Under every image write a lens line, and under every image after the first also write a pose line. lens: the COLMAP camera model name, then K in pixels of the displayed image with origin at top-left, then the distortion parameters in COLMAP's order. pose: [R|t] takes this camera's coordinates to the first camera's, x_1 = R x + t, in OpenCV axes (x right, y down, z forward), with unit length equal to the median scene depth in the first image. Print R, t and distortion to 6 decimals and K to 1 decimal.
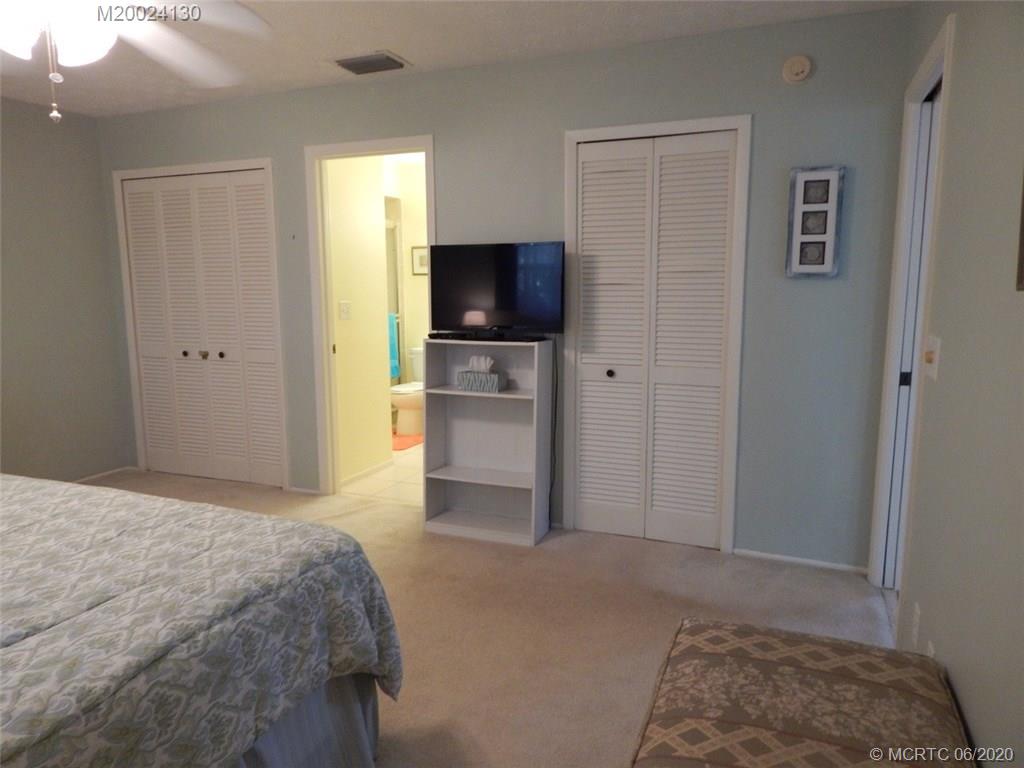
lens RADIAL K [[687.9, 0, 509.7], [0, 687.9, 383.3], [0, 0, 1]] dist [0.025754, -0.015373]
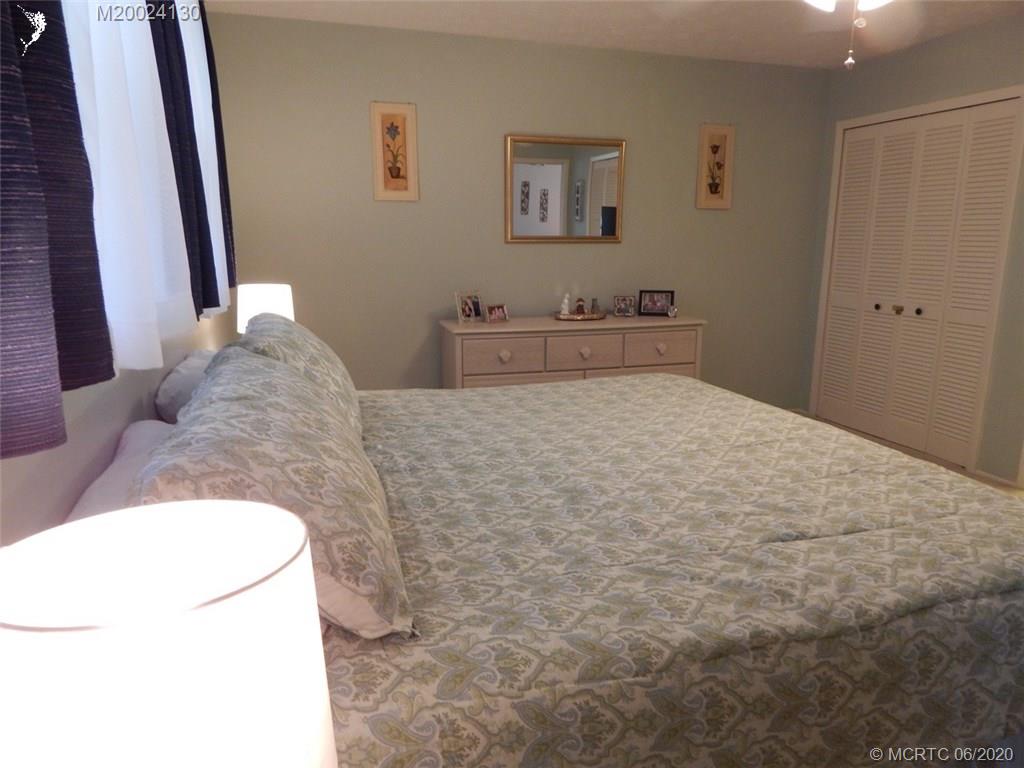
lens RADIAL K [[687.9, 0, 510.4], [0, 687.9, 383.1], [0, 0, 1]] dist [0.025754, -0.015373]
pose [[0.640578, 0.173941, -0.747934, -0.182831], [-0.127026, 0.984591, 0.120186, 0.038011], [0.757314, 0.018019, 0.652802, -0.073645]]
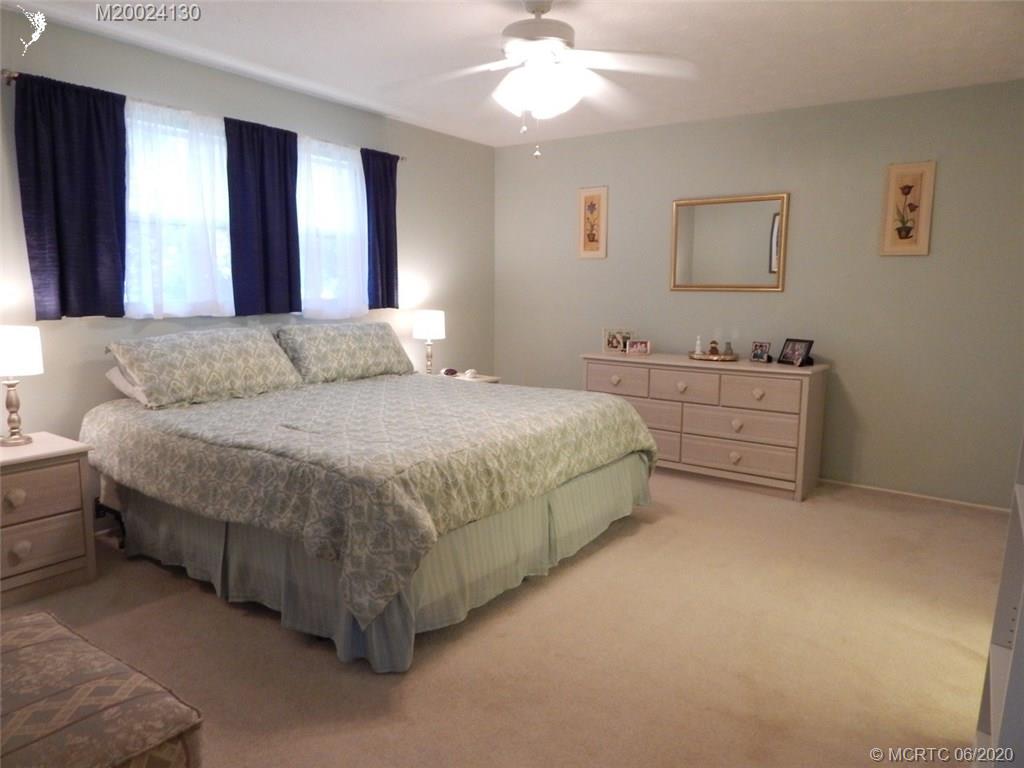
lens RADIAL K [[687.9, 0, 509.0], [0, 687.9, 380.8], [0, 0, 1]] dist [0.025754, -0.015373]
pose [[-0.219170, 0.139416, -0.965675, 1.134265], [-0.156627, 0.971875, 0.175859, -0.248724], [0.963033, 0.189794, -0.191170, 1.874706]]
